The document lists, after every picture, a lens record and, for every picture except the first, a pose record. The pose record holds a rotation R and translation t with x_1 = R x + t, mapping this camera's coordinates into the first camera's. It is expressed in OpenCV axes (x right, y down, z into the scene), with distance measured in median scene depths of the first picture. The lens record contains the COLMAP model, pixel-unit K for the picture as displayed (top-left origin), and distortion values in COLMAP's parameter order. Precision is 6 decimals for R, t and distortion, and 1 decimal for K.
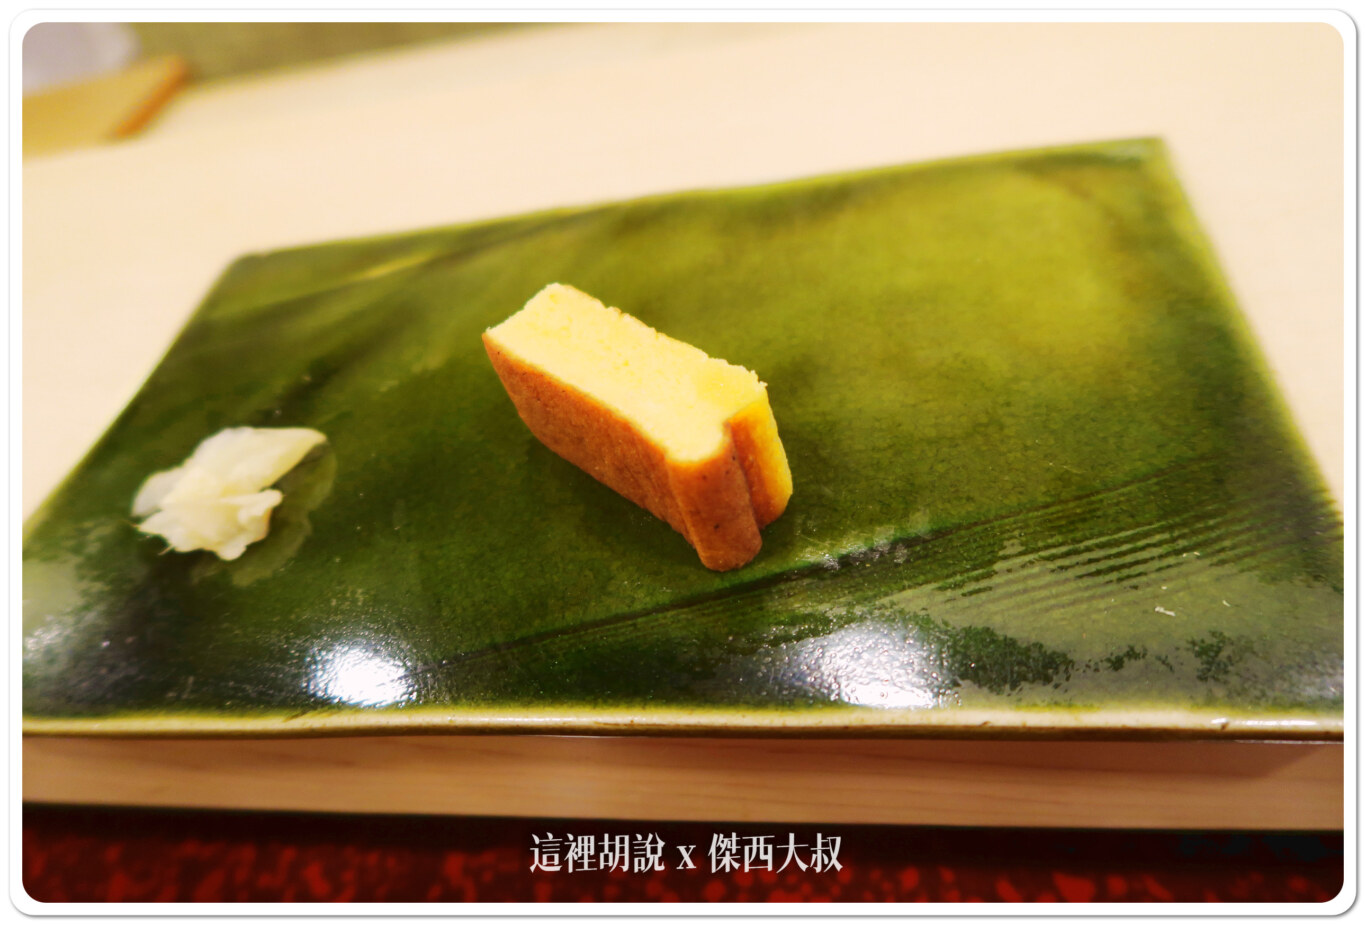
lens RADIAL K [[885.0, 0, 690.1], [0, 885.0, 466.6], [0, 0, 1]] dist [-0.026558, 0.008857]
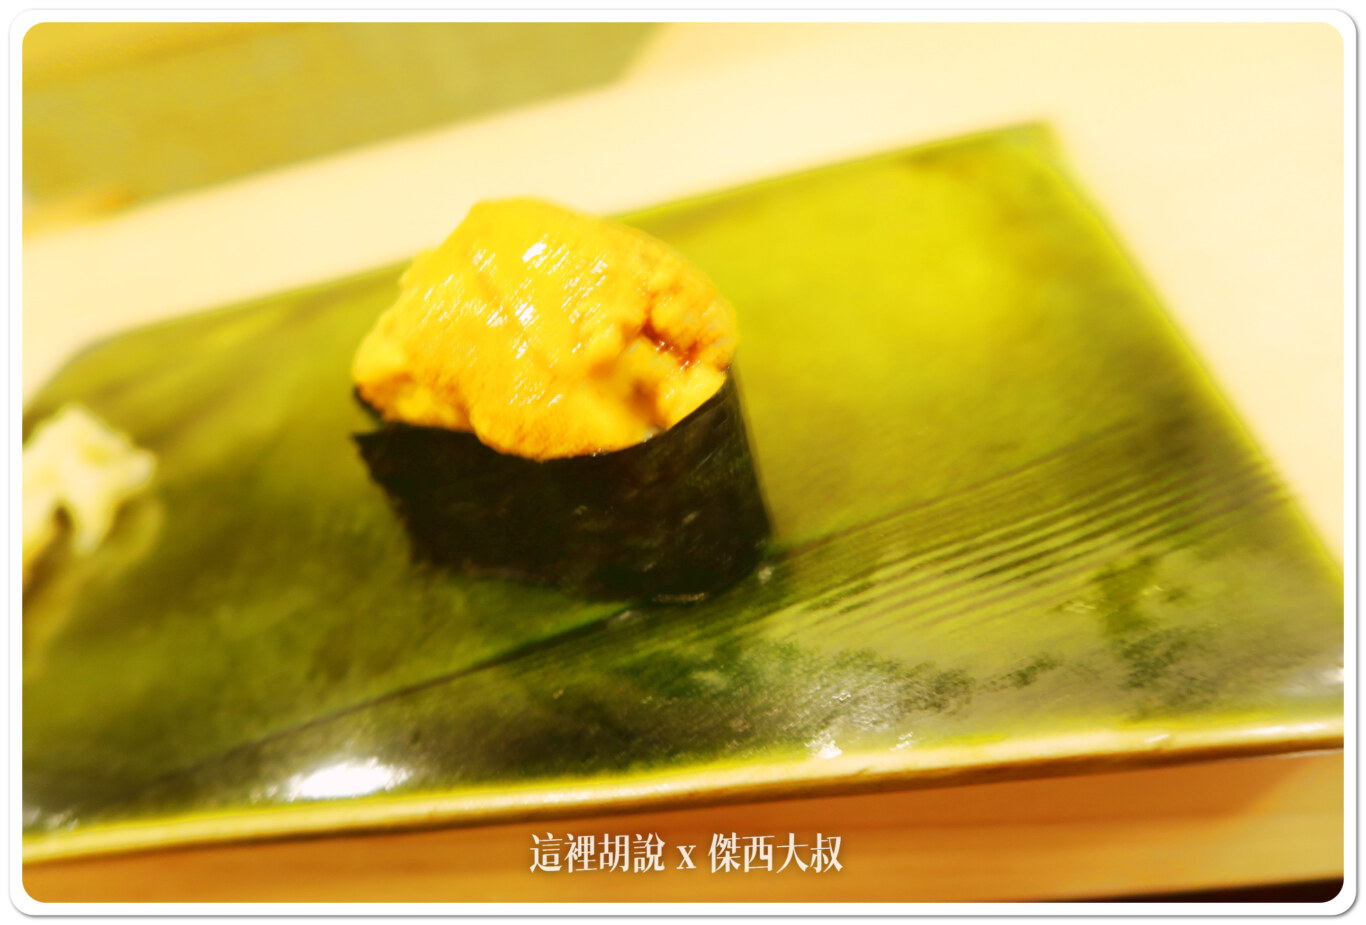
lens RADIAL K [[885.0, 0, 685.9], [0, 885.0, 467.7], [0, 0, 1]] dist [-0.026558, 0.008857]
pose [[0.996689, -0.079774, 0.015726, 0.169275], [0.081041, 0.990341, -0.112502, 0.092354], [-0.006599, 0.113403, 0.993527, 0.184325]]
